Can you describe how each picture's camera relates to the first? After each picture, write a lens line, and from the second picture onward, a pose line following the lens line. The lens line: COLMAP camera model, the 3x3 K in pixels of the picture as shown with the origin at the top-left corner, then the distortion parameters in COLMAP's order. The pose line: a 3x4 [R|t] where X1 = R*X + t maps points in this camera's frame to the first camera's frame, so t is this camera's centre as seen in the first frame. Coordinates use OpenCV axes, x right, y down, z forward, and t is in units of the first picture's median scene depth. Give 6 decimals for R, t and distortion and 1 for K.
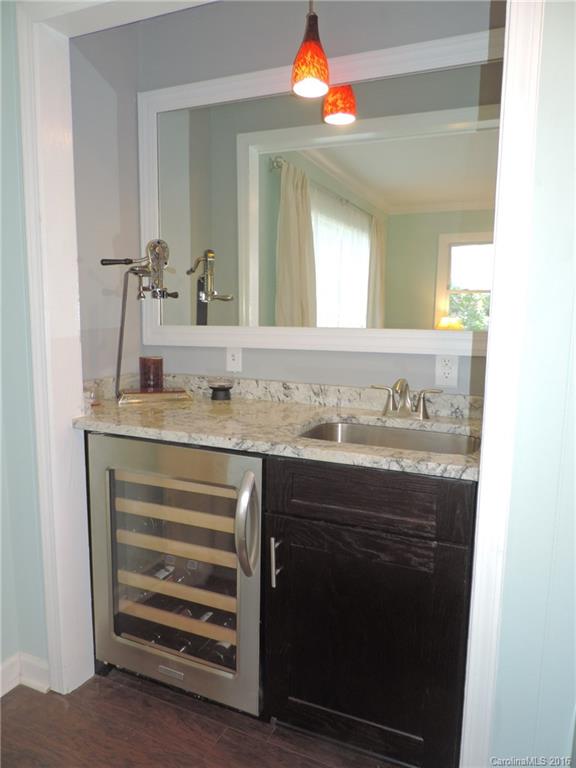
lens RADIAL K [[546.1, 0, 287.1], [0, 546.1, 382.7], [0, 0, 1]] dist [-0.017607, 0.000369]
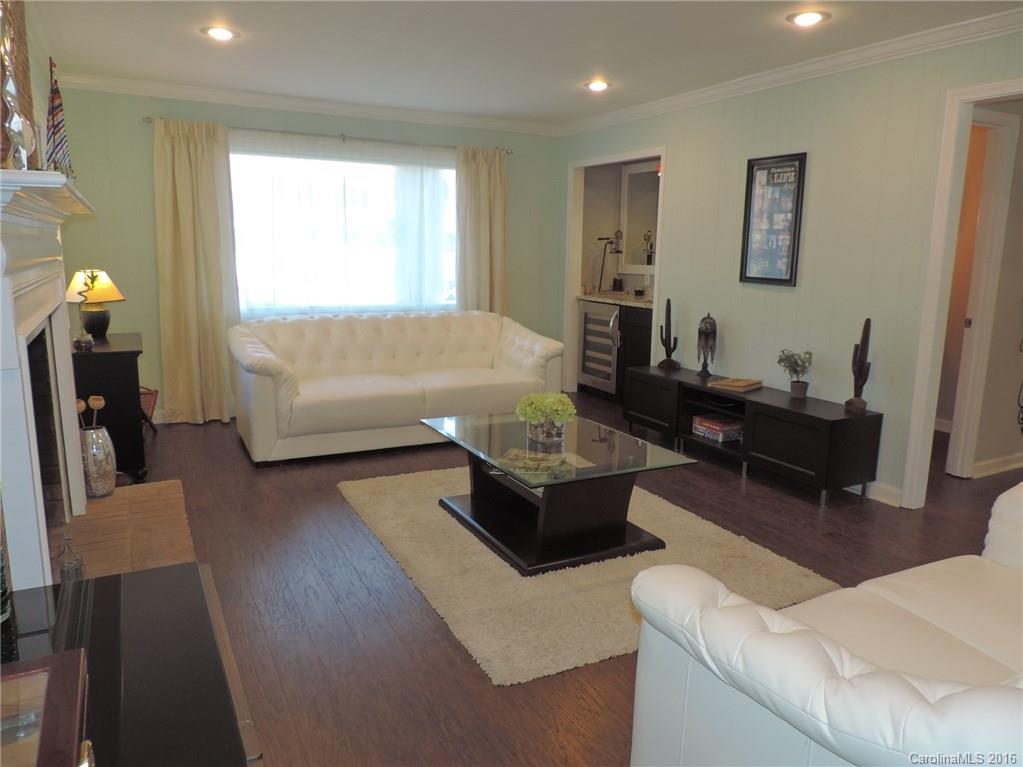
lens RADIAL K [[727.5, 0, 512.8], [0, 727.5, 382.7], [0, 0, 1]] dist [-0.017607, 0.000369]
pose [[0.764543, 0.125553, -0.632227, 1.631842], [-0.097972, 0.992085, 0.078540, 0.228288], [0.637083, 0.001894, 0.770793, -1.943453]]
